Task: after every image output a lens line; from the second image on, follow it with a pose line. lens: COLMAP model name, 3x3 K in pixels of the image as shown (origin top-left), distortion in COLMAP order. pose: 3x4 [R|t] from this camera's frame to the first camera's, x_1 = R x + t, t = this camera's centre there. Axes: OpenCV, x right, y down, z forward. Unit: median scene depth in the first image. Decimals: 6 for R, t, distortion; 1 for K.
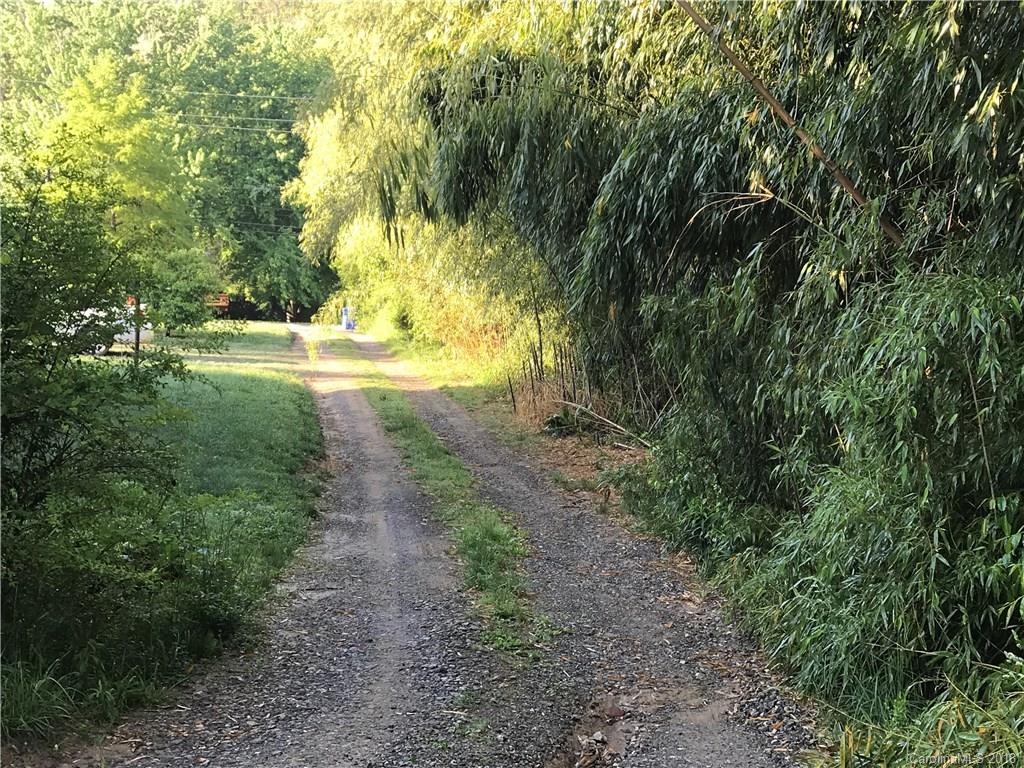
lens RADIAL K [[1819.8, 0, 511.9], [0, 1819.8, 384.0], [0, 0, 1]] dist [0.000068, 0.000000]
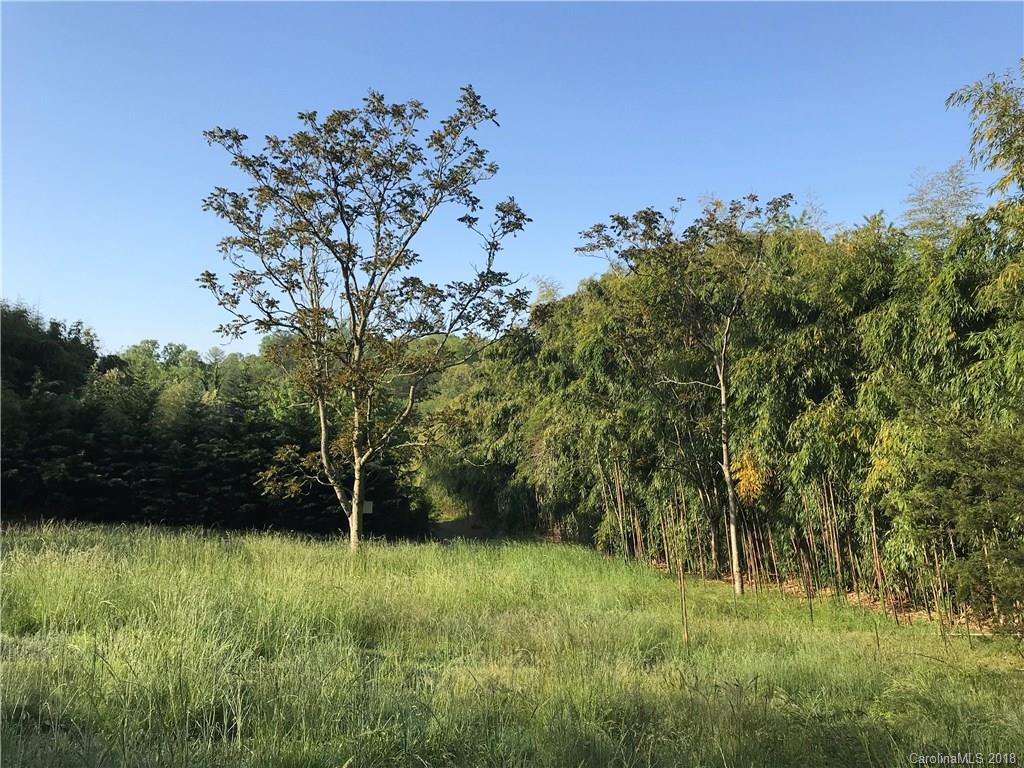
lens RADIAL K [[756.2, 0, 512.2], [0, 756.2, 384.4], [0, 0, 1]] dist [-0.048604, -0.006349]
pose [[0.996139, -0.022400, 0.084887, -0.035377], [0.037528, 0.982757, -0.181052, 0.016939], [-0.079367, 0.183539, 0.979803, -1.097050]]
